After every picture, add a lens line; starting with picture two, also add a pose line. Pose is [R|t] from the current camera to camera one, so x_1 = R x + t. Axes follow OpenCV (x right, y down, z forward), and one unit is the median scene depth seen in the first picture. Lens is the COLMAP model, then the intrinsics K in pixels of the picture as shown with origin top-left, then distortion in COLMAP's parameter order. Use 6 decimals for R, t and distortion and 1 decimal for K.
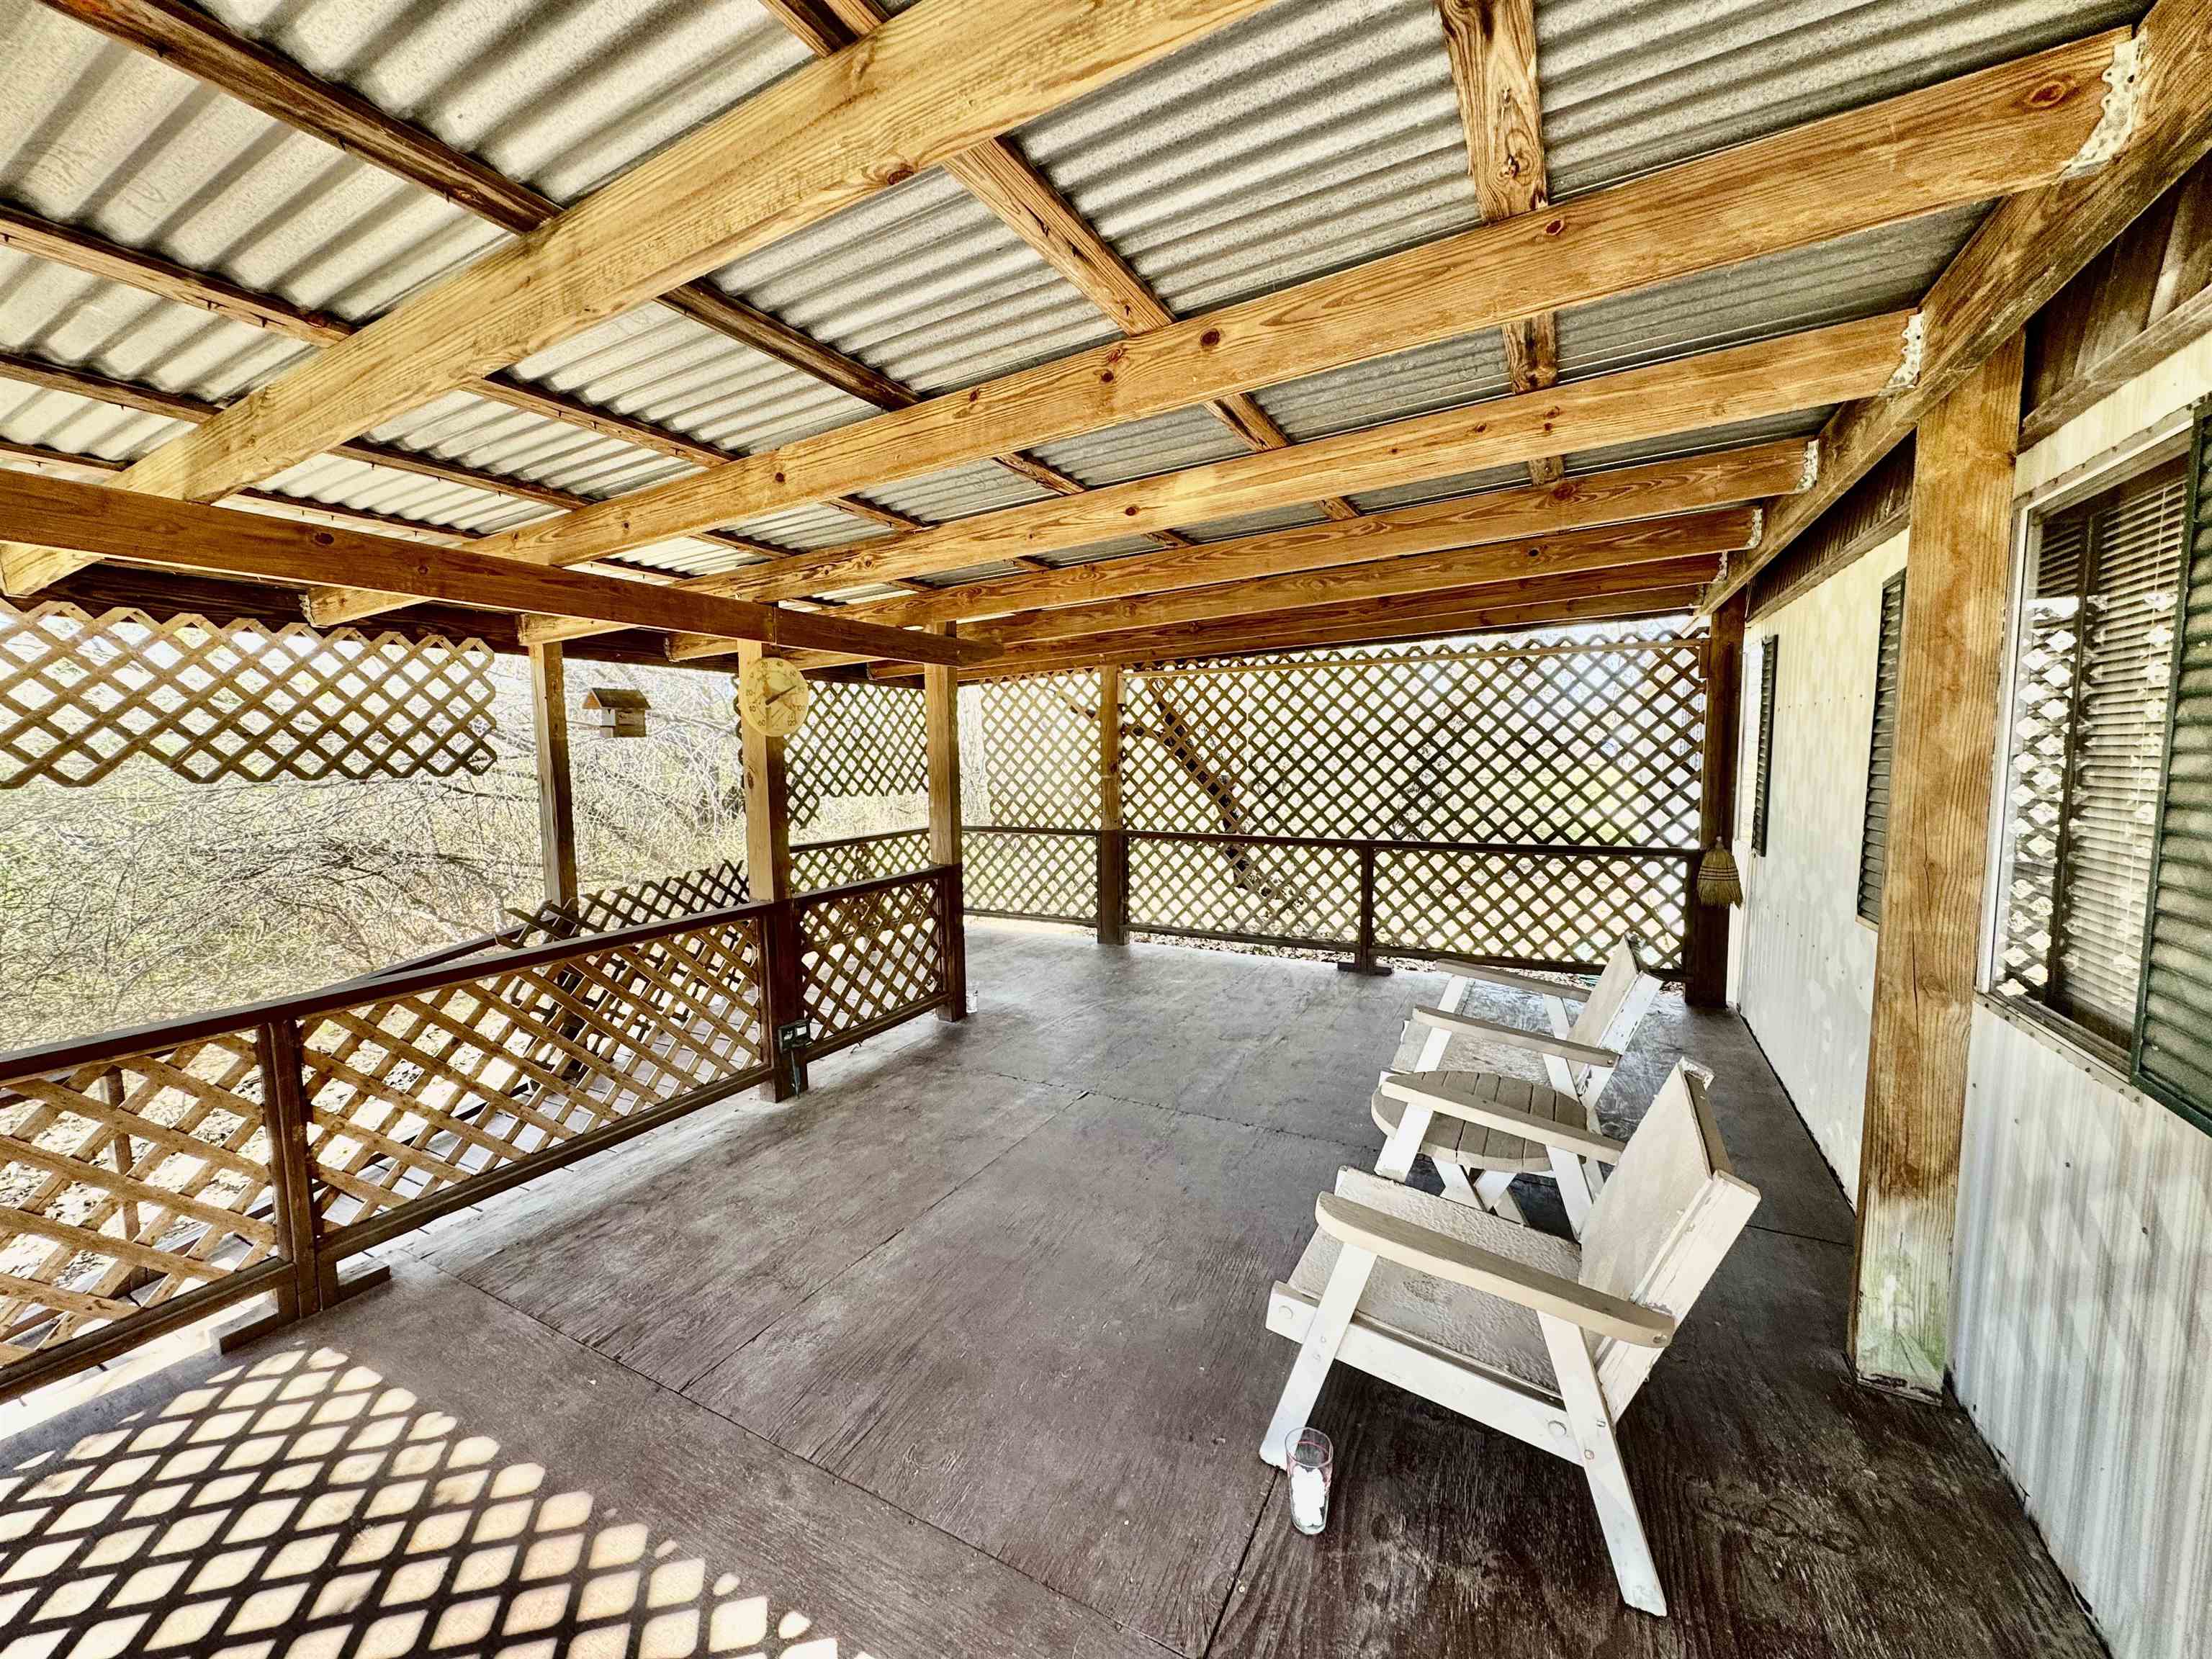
lens RADIAL K [[885.8, 0, 1105.0], [0, 885.8, 821.8], [0, 0, 1]] dist [-0.000653, 0.000066]
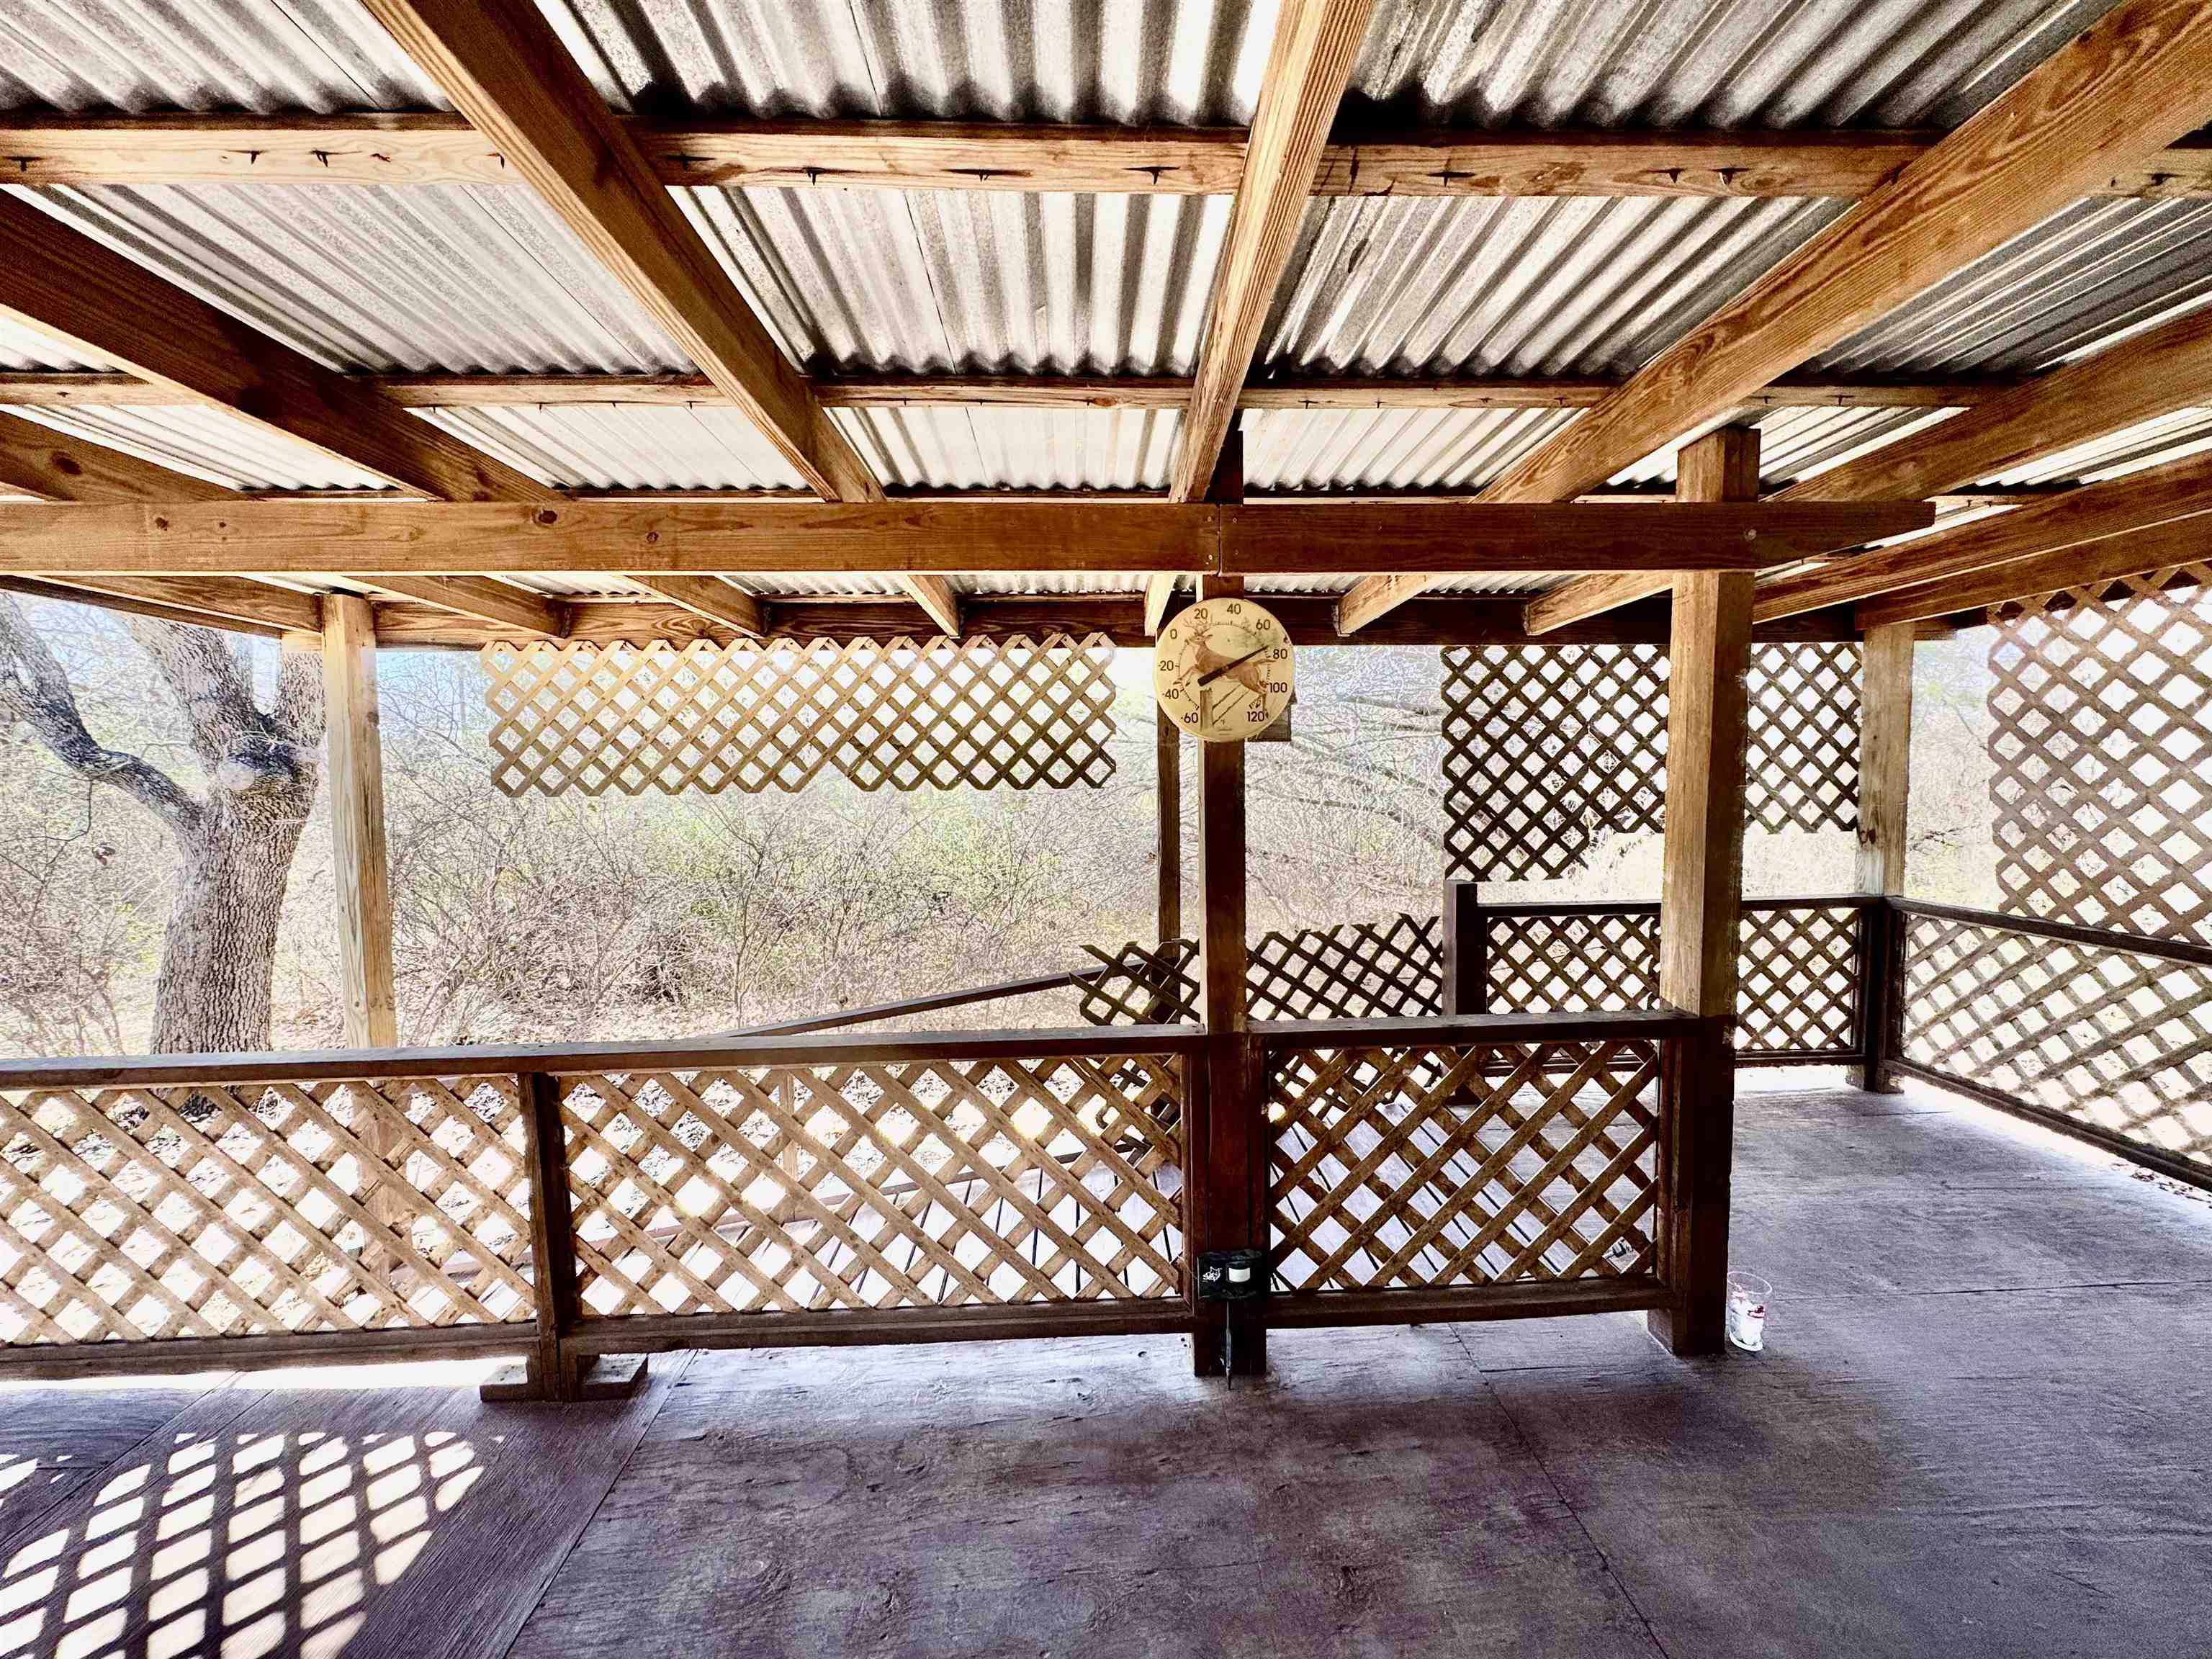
lens RADIAL K [[885.8, 0, 1105.0], [0, 885.8, 821.8], [0, 0, 1]] dist [-0.000653, 0.000066]
pose [[0.502840, 0.066091, -0.861849, 0.063117], [-0.063431, 0.997206, 0.039462, -0.053506], [0.862049, 0.034825, 0.505627, 0.555088]]
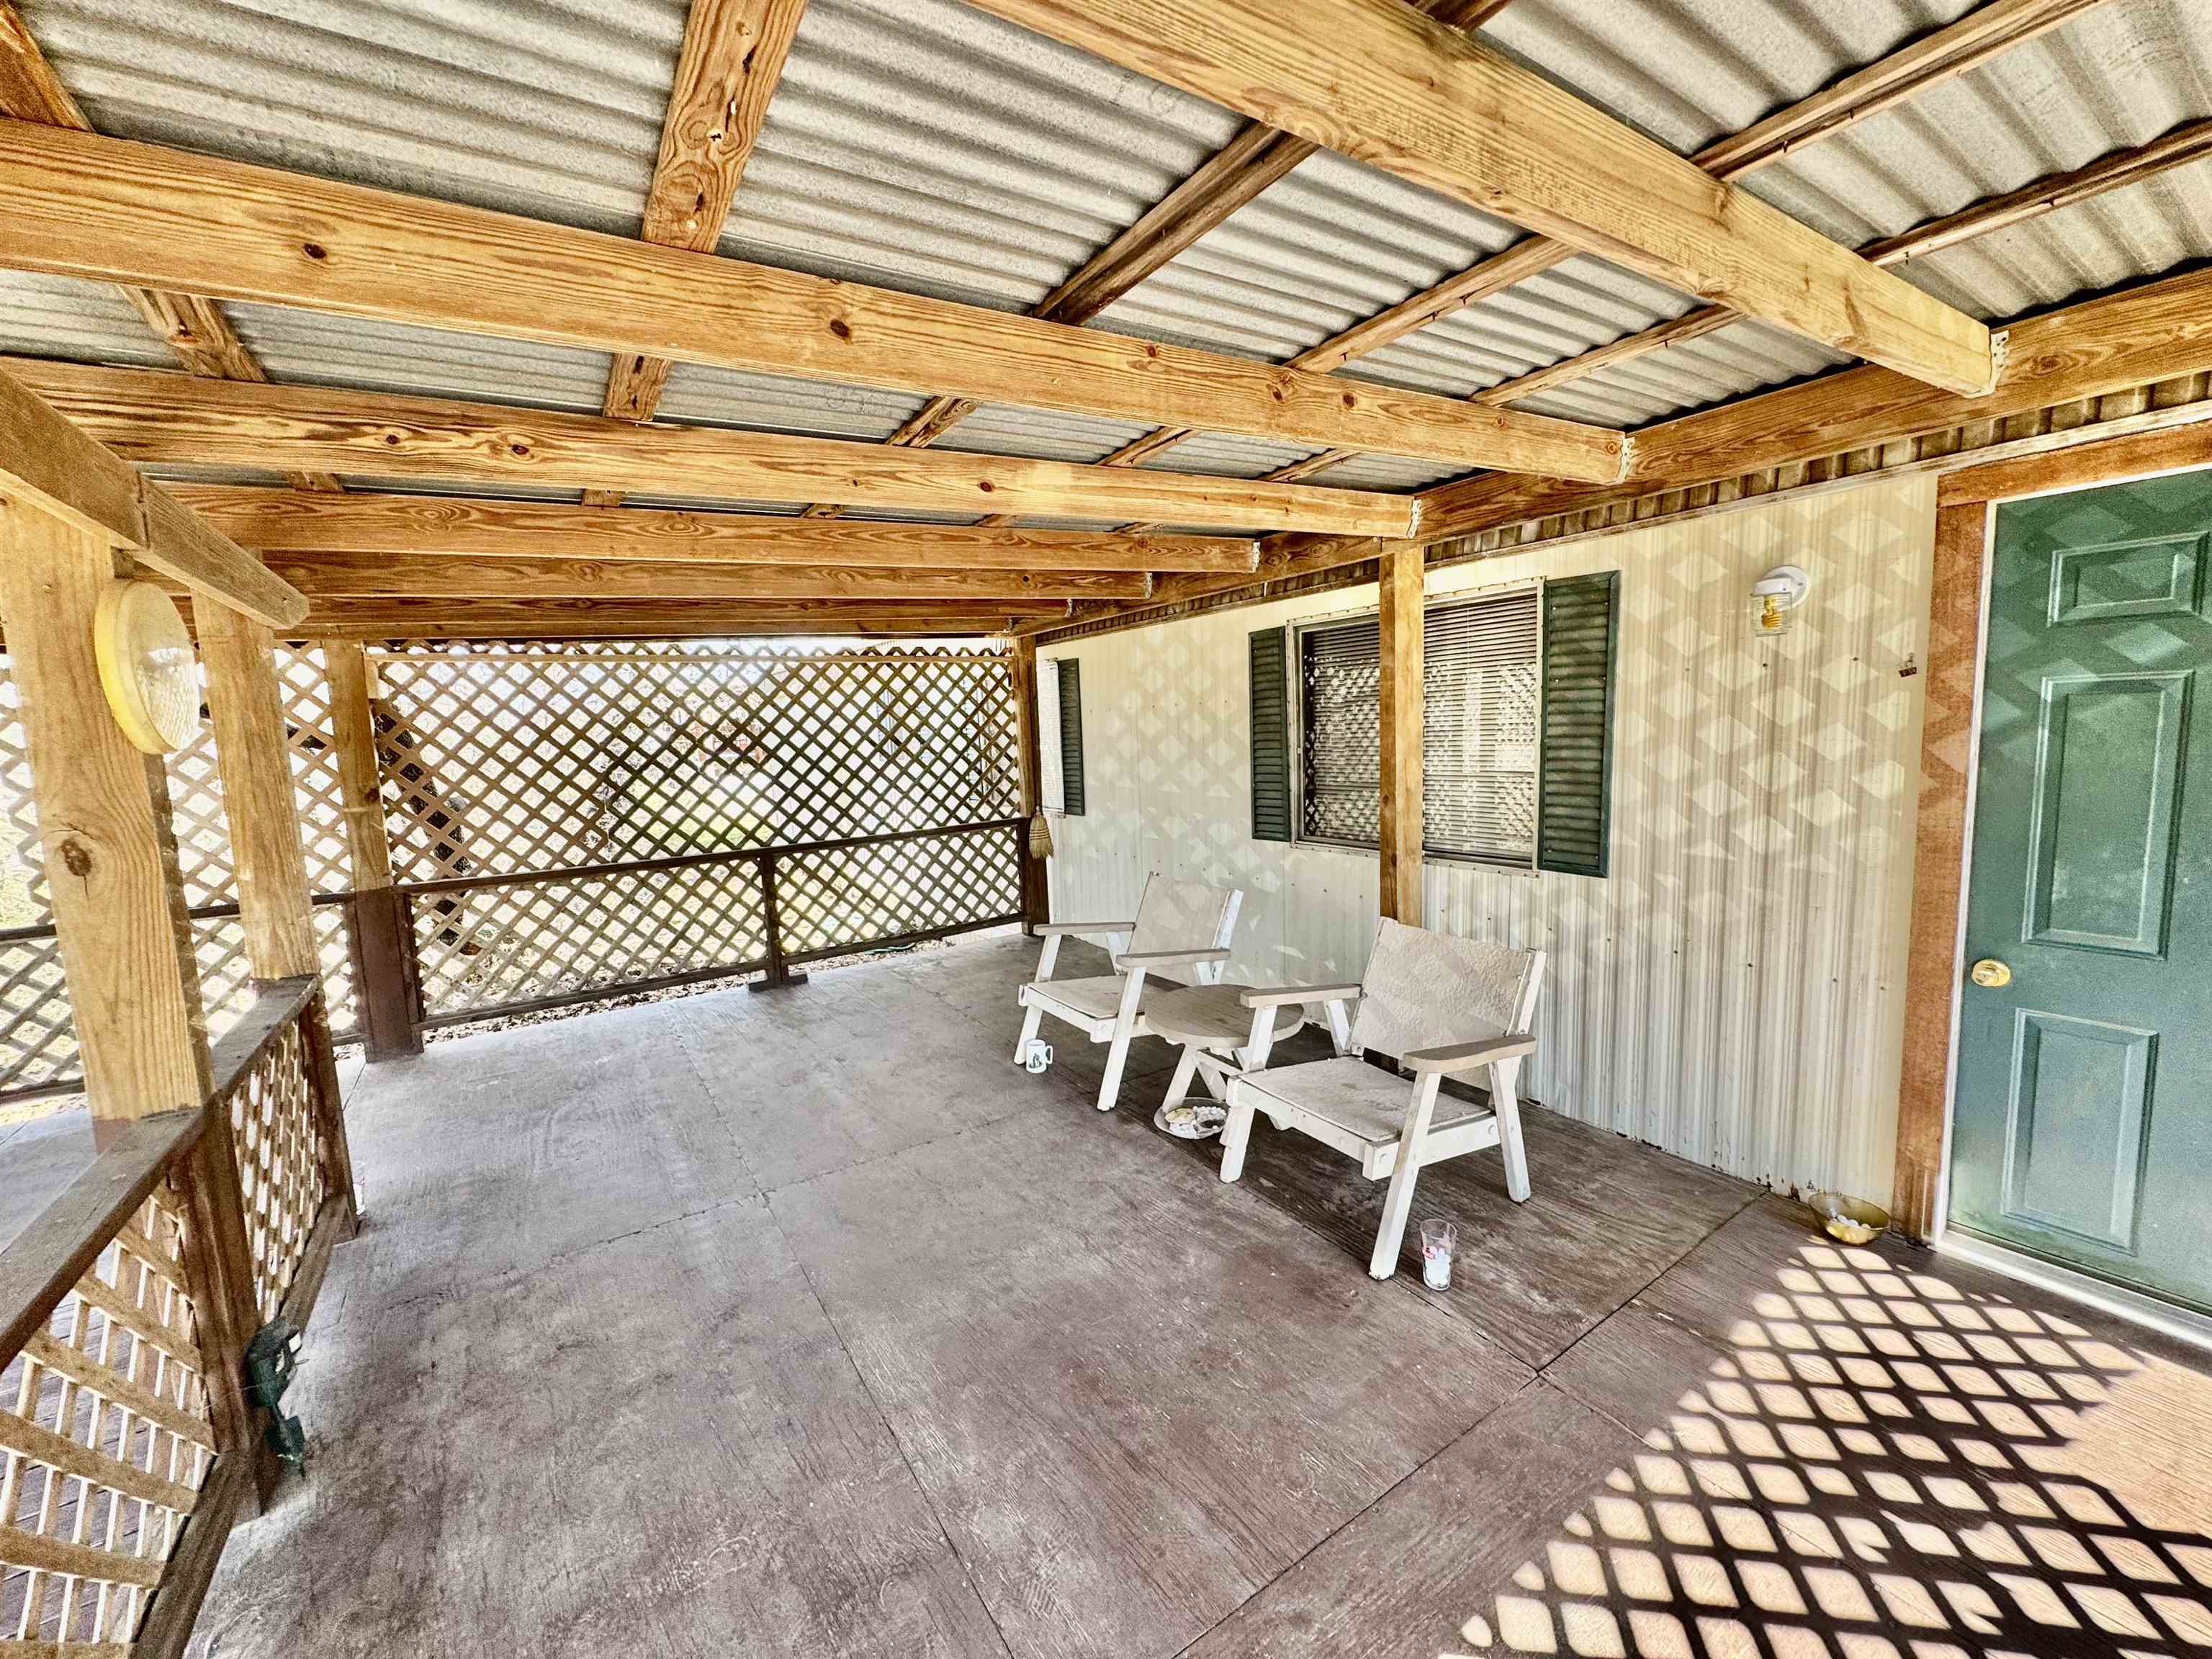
lens RADIAL K [[885.8, 0, 1105.0], [0, 885.8, 821.8], [0, 0, 1]] dist [-0.000653, 0.000066]
pose [[0.467311, -0.103285, 0.878039, -0.469863], [0.109567, 0.992262, 0.058407, -0.029233], [-0.877277, 0.068910, 0.475012, 0.299537]]
